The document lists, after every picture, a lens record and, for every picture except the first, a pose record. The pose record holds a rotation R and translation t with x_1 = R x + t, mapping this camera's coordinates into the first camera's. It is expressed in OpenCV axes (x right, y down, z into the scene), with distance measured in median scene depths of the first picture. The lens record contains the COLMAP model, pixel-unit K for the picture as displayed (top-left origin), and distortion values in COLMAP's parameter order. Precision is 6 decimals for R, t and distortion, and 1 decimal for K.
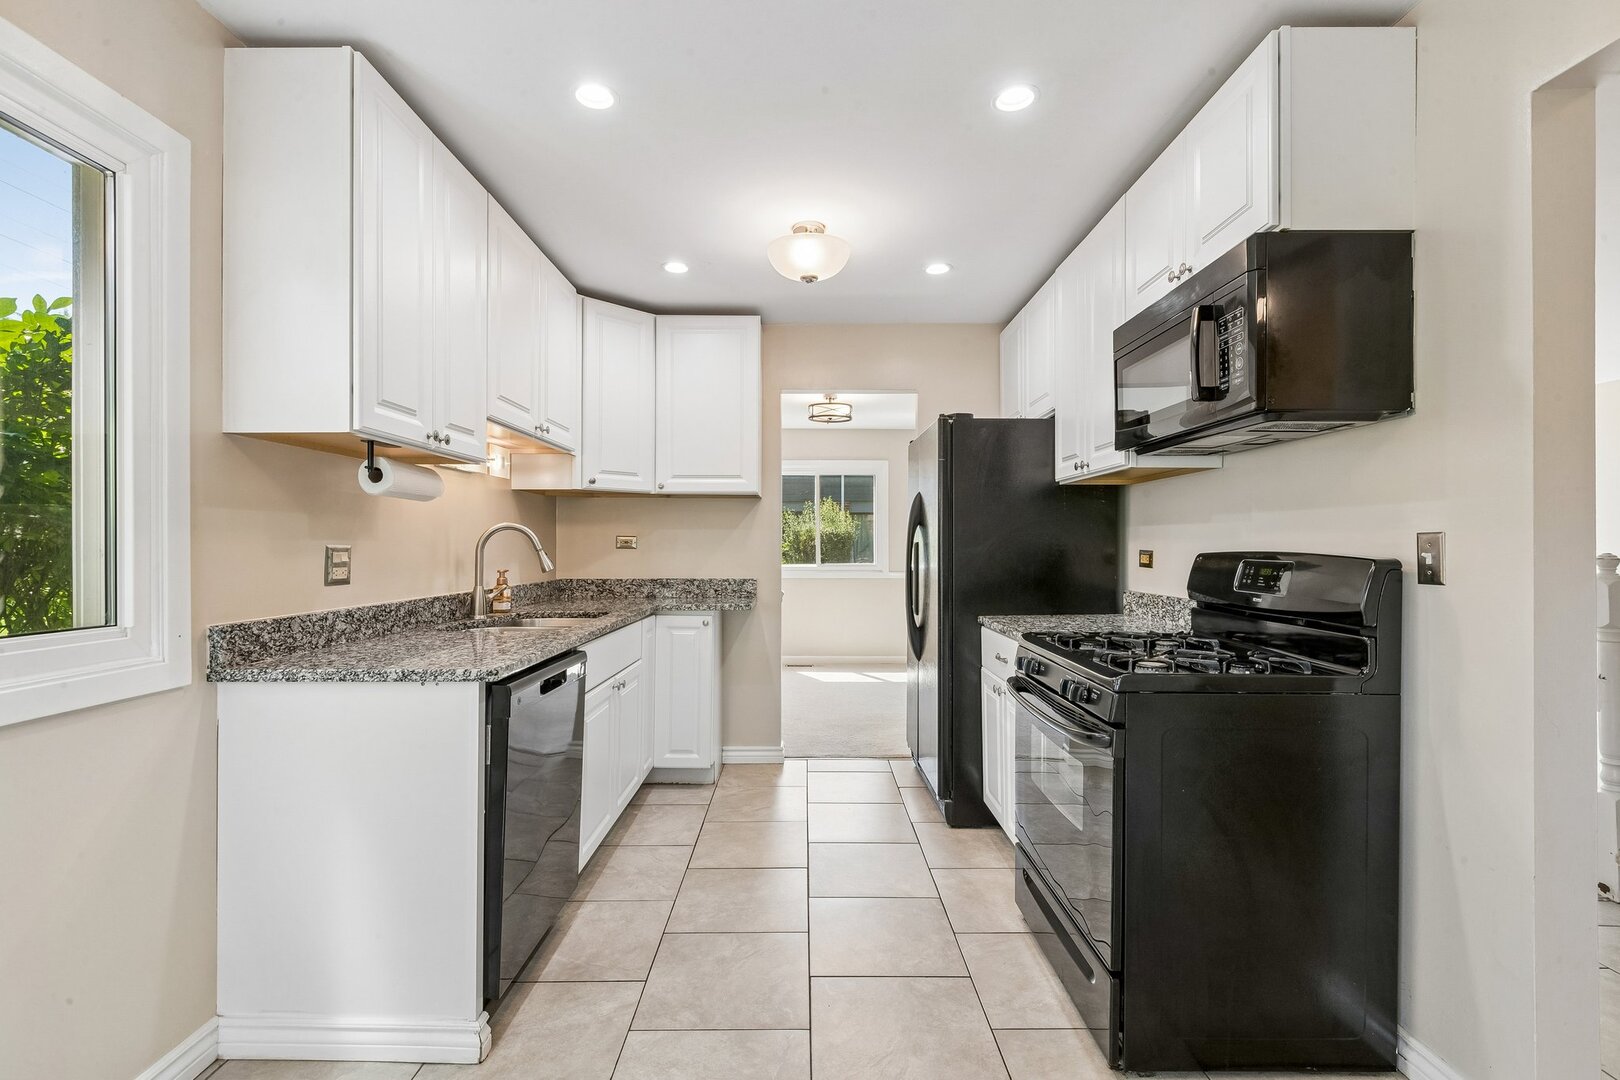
lens RADIAL K [[728.6, 0, 809.5], [0, 728.6, 533.6], [0, 0, 1]] dist [-0.002065, -0.000398]
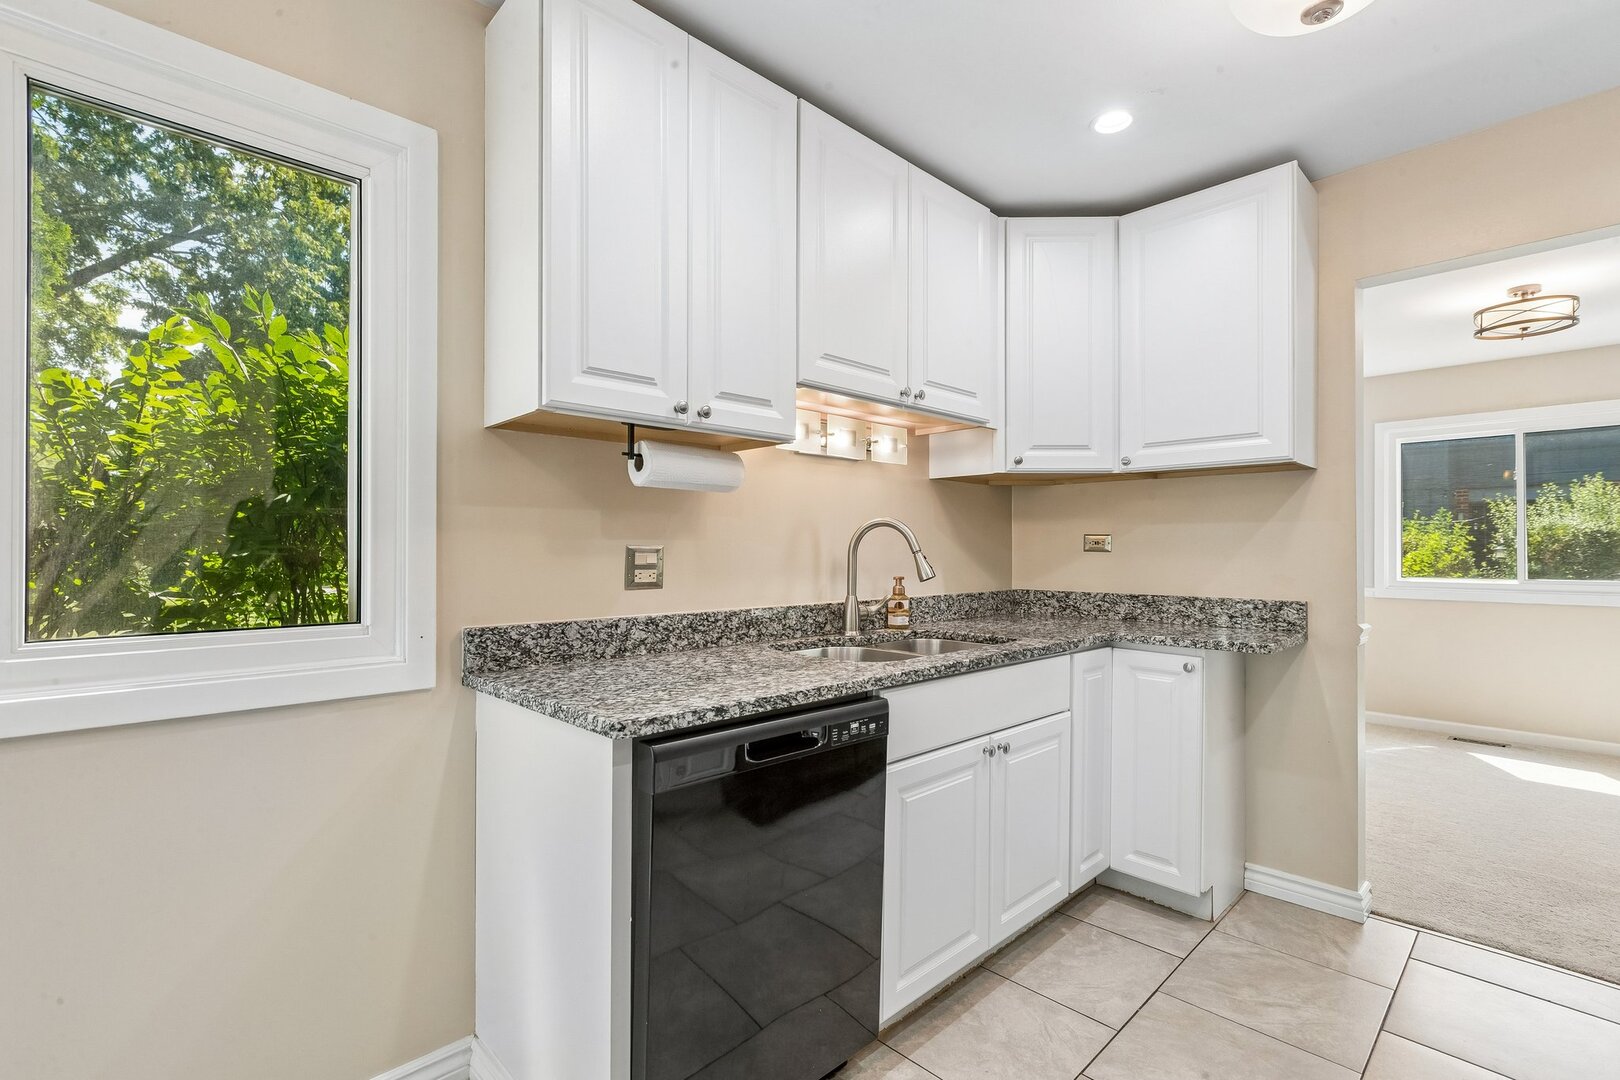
lens RADIAL K [[734.1, 0, 810.4], [0, 734.1, 539.6], [0, 0, 1]] dist [0.001046, 0.000221]
pose [[0.691253, -0.009353, -0.722552, 0.116956], [0.010879, 0.999938, -0.002535, 0.010187], [0.722531, -0.006109, 0.691311, 0.386618]]
